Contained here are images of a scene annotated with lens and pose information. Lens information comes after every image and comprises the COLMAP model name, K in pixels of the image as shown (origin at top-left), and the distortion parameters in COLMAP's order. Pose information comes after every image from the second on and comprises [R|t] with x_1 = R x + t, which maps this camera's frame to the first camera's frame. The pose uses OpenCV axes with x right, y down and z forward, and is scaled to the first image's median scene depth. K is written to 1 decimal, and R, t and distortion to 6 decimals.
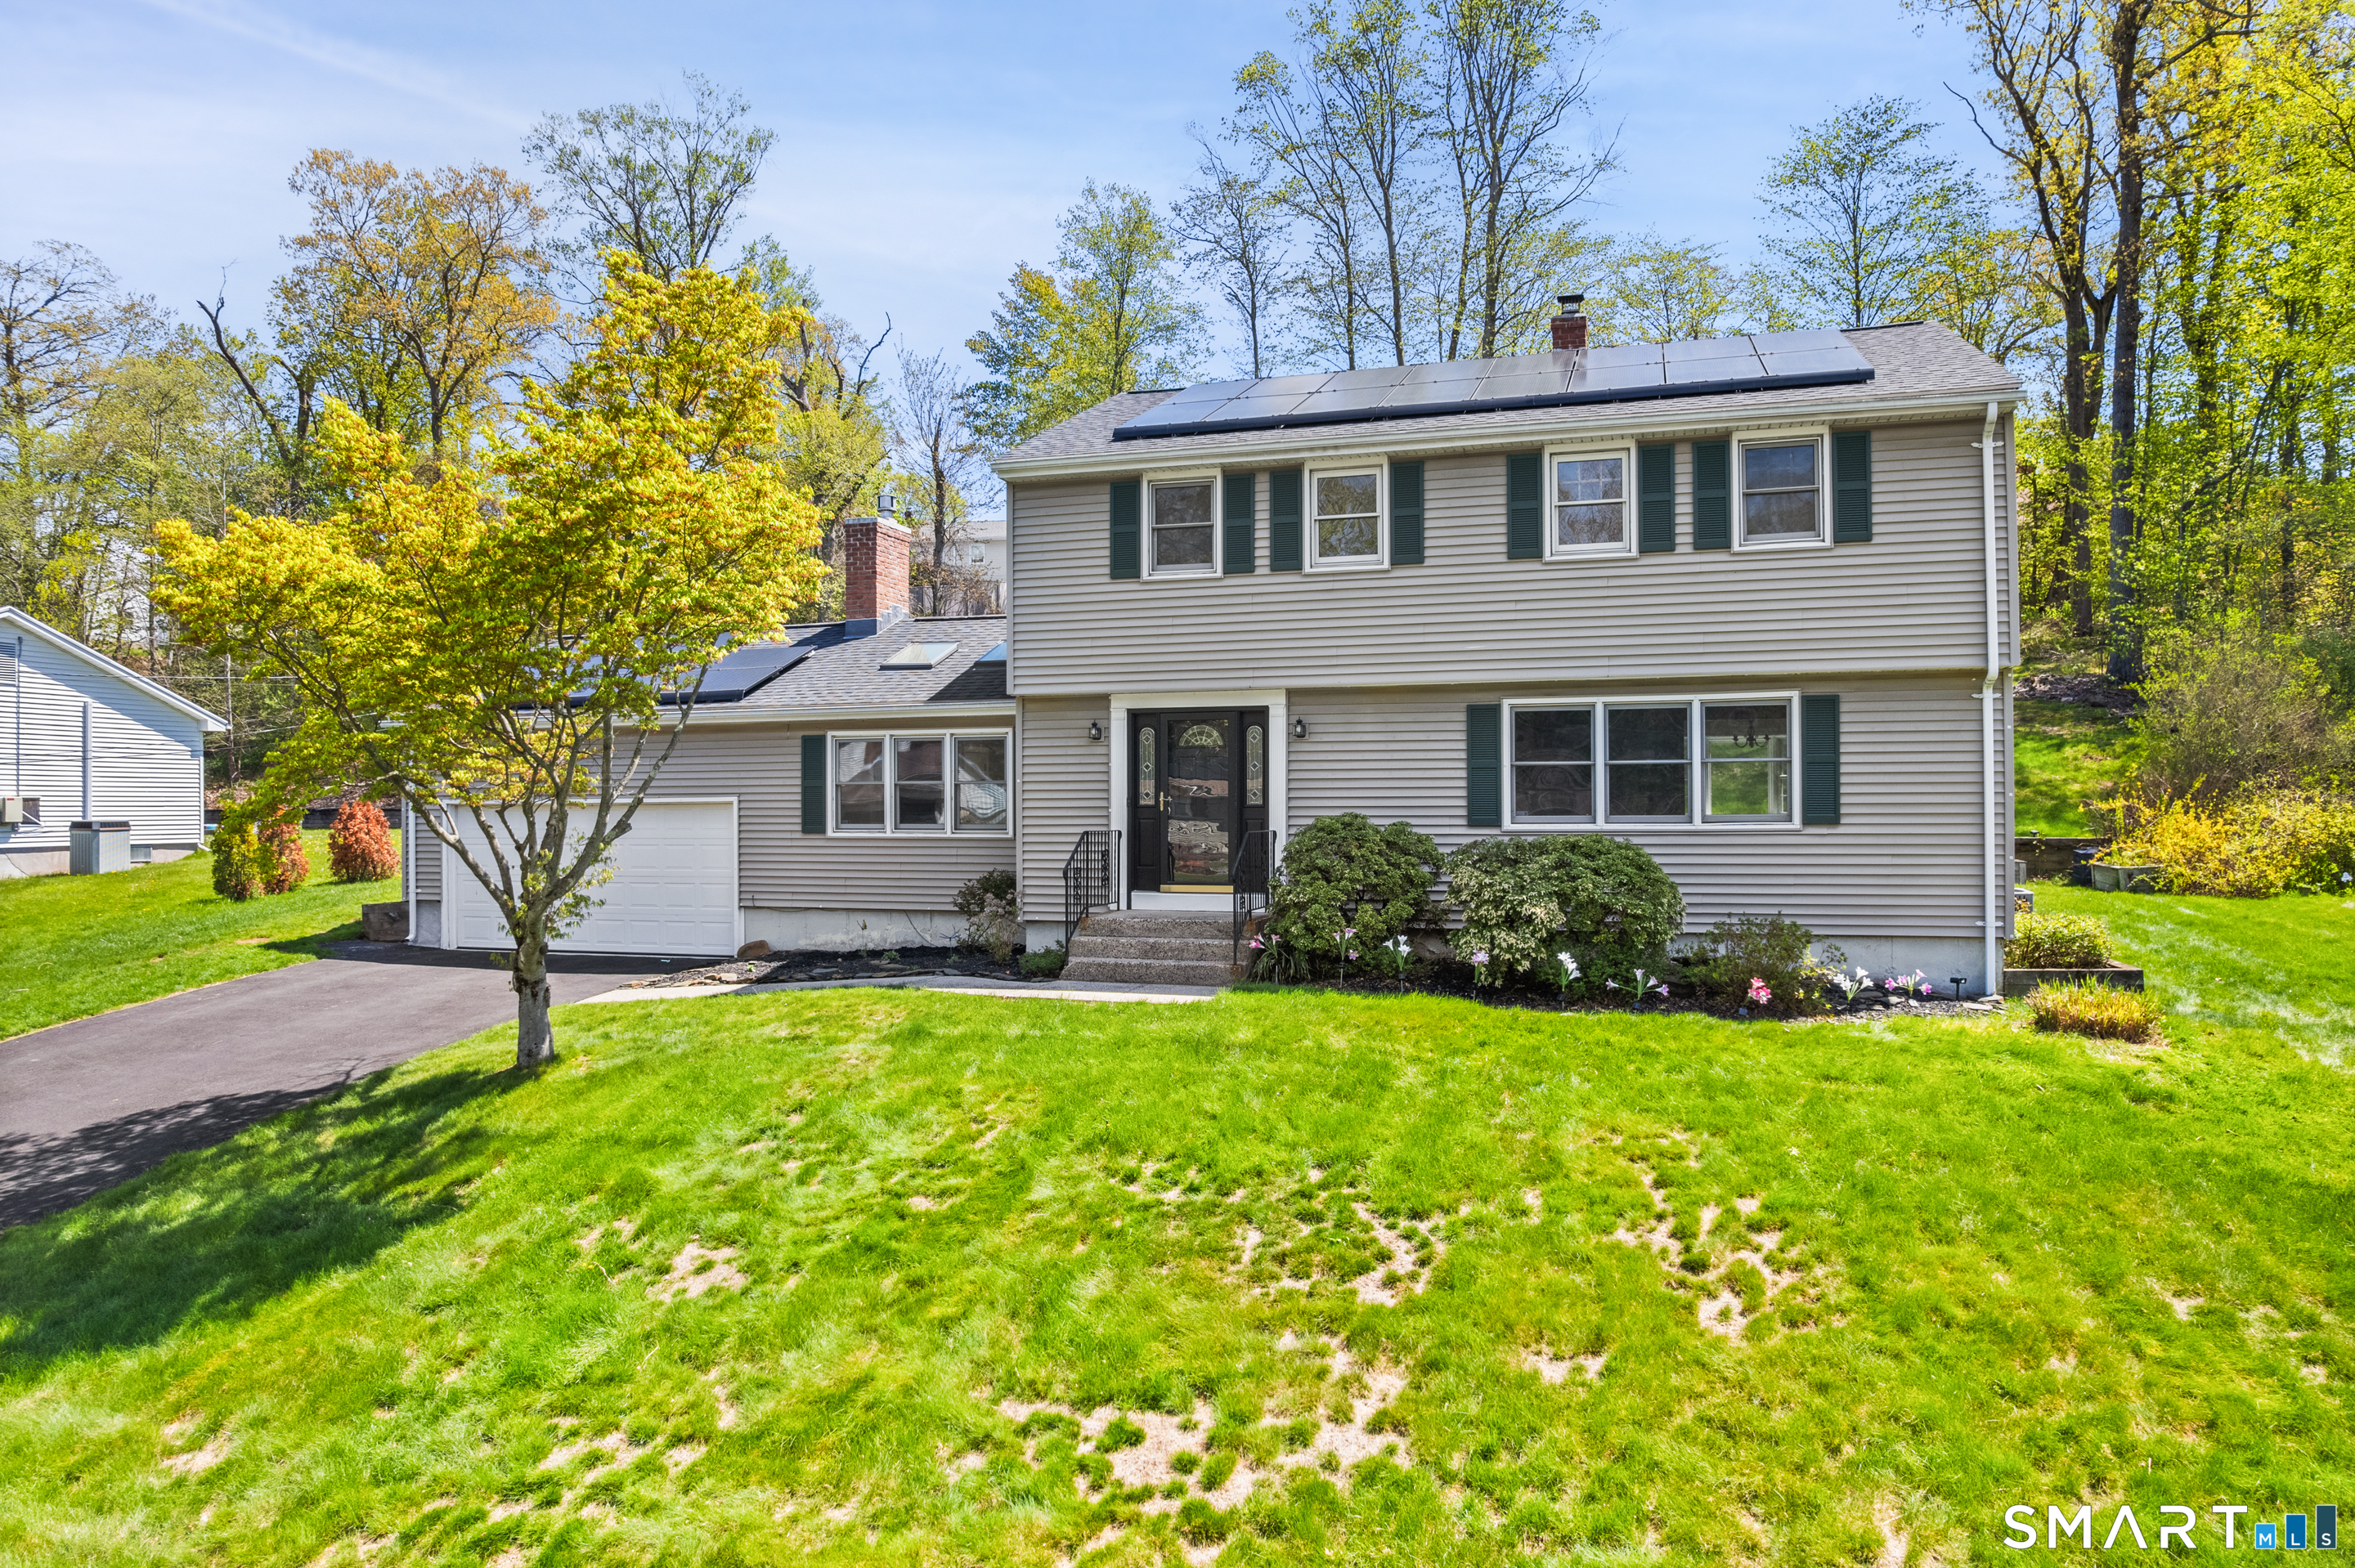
lens RADIAL K [[1525.2, 0, 1151.0], [0, 1525.2, 786.8], [0, 0, 1]] dist [-0.056655, 0.036965]
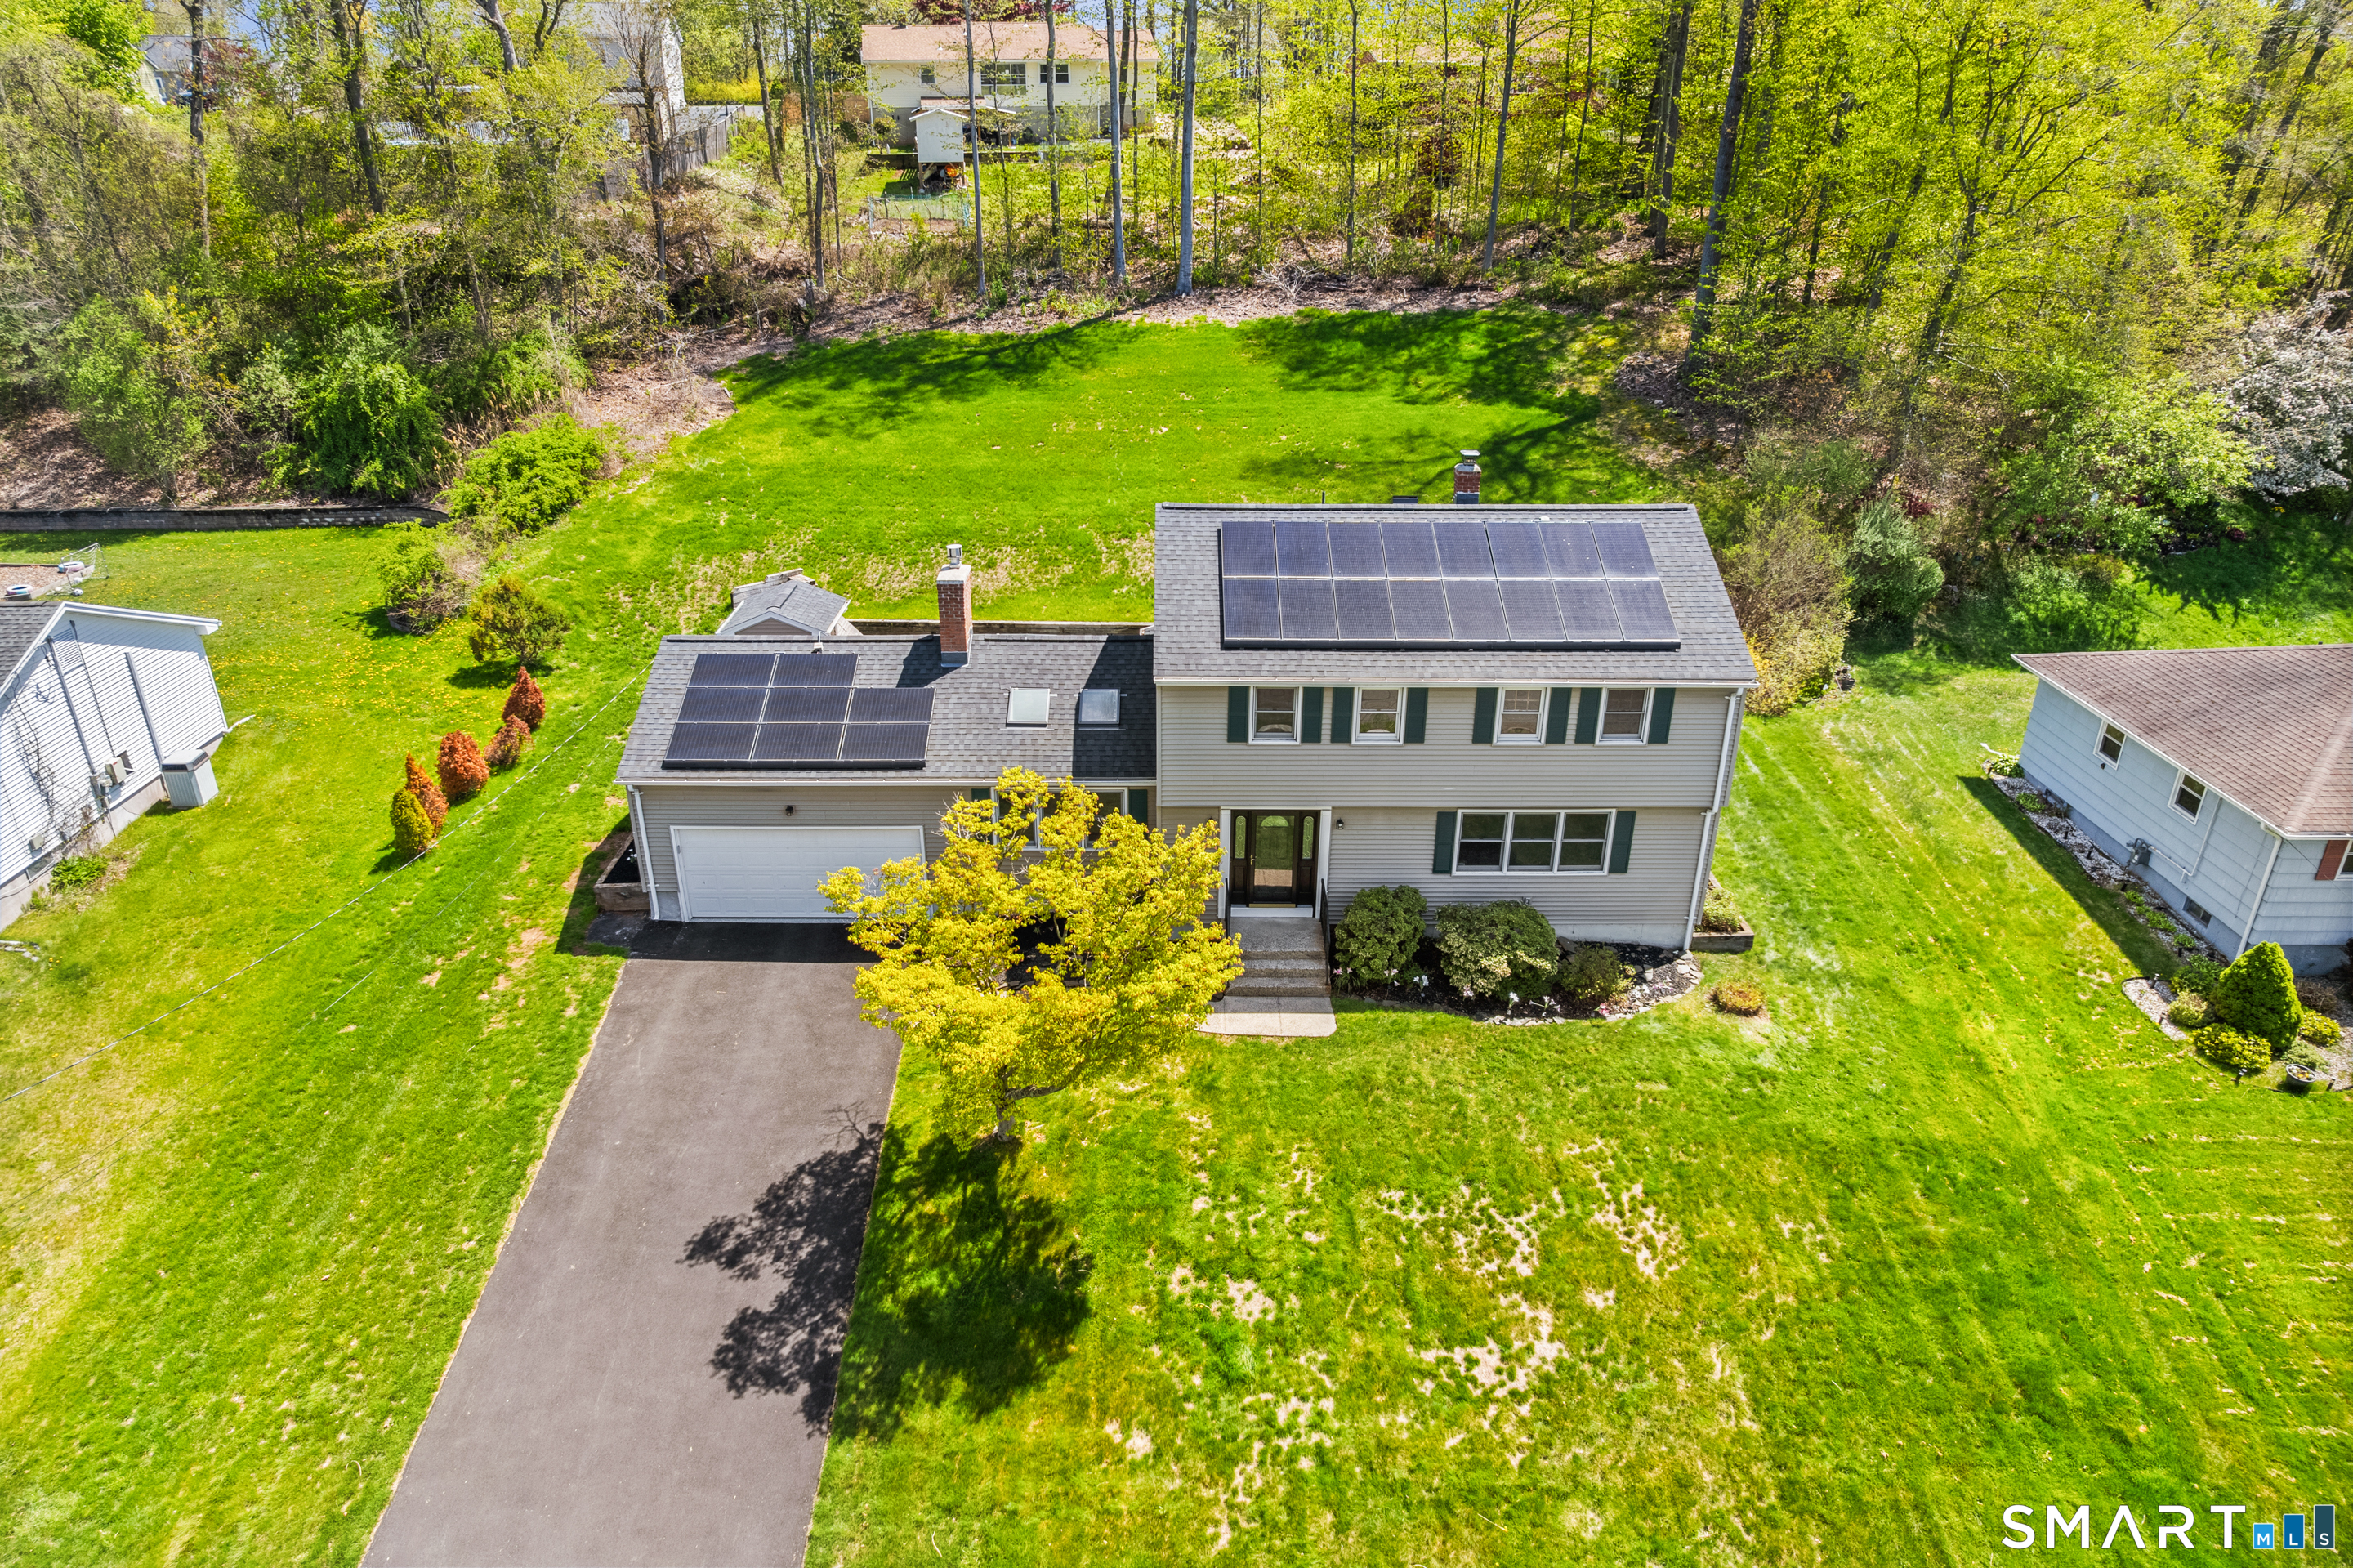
lens RADIAL K [[1524.2, 0, 1146.7], [0, 1524.2, 781.0], [0, 0, 1]] dist [-0.056655, 0.036965]
pose [[0.954299, -0.122132, 0.272758, -0.582794], [-0.004815, 0.906280, 0.422650, -0.823967], [-0.298815, -0.404648, 0.864274, -0.389134]]
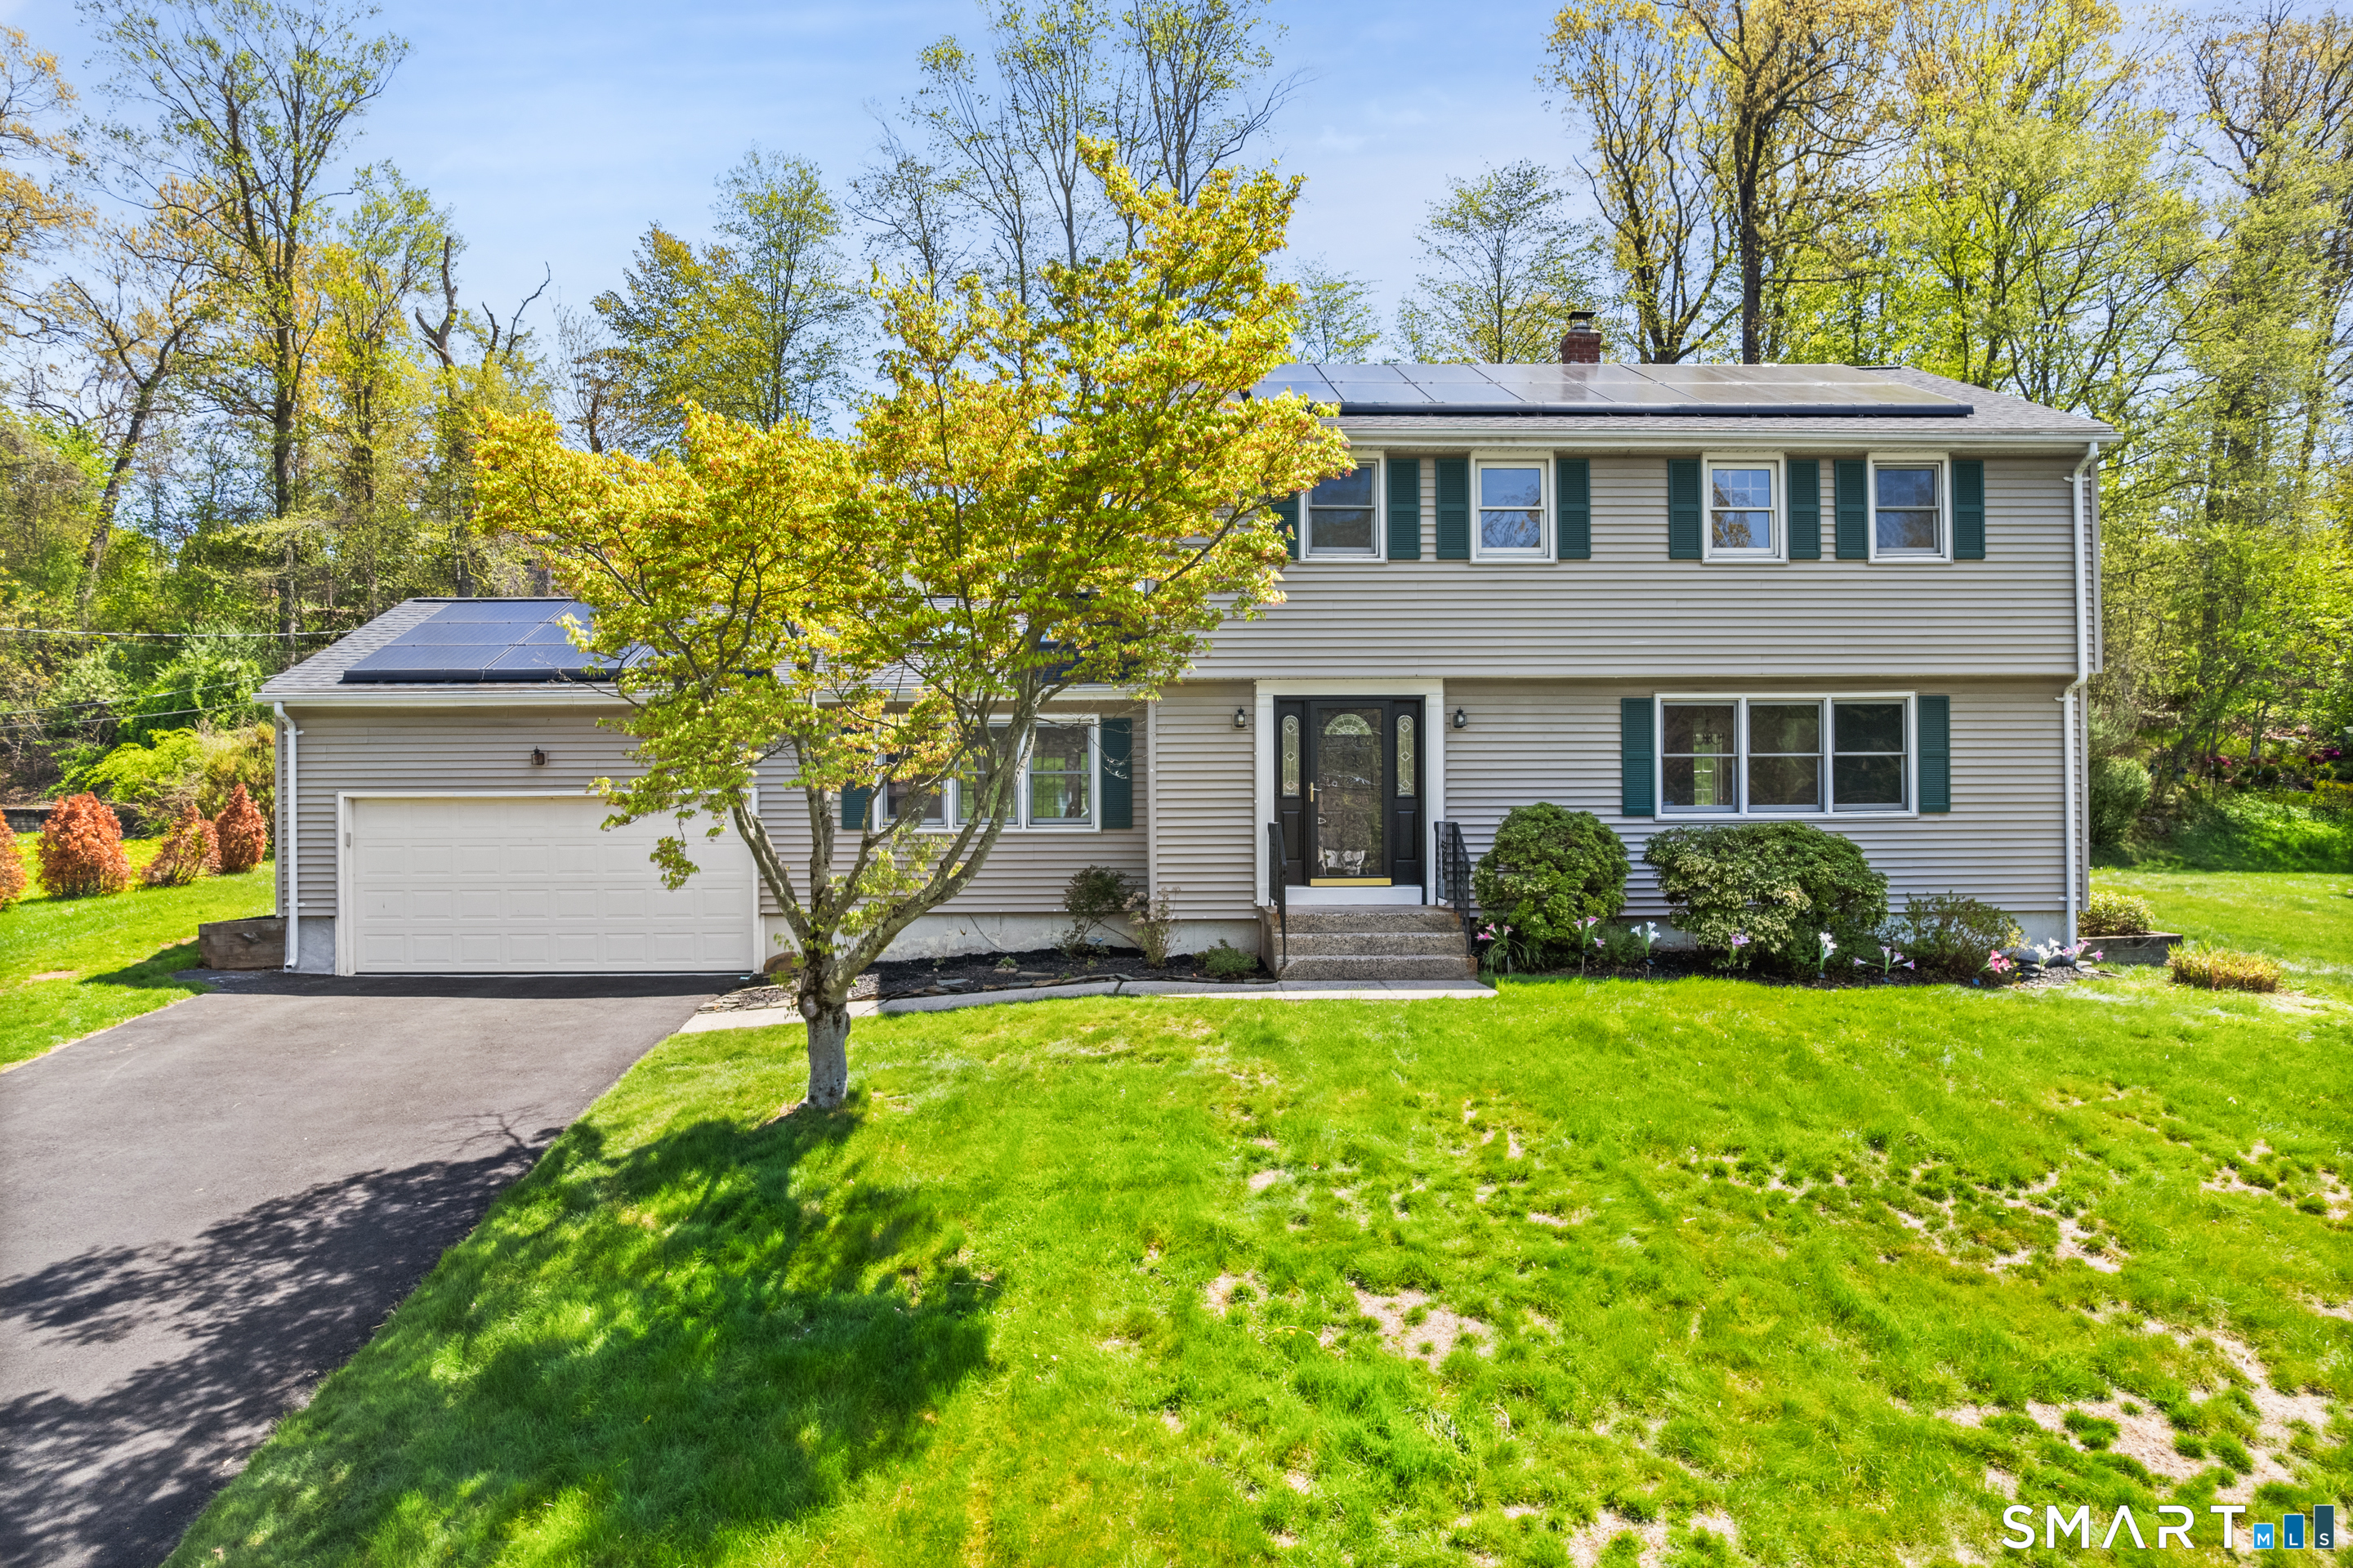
lens RADIAL K [[1524.2, 0, 1152.7], [0, 1524.2, 773.7], [0, 0, 1]] dist [-0.056655, 0.036965]
pose [[0.948266, 0.005328, 0.317431, -0.422749], [-0.002213, 0.999946, -0.010172, 0.008477], [-0.317468, 0.008943, 0.948227, 0.128427]]
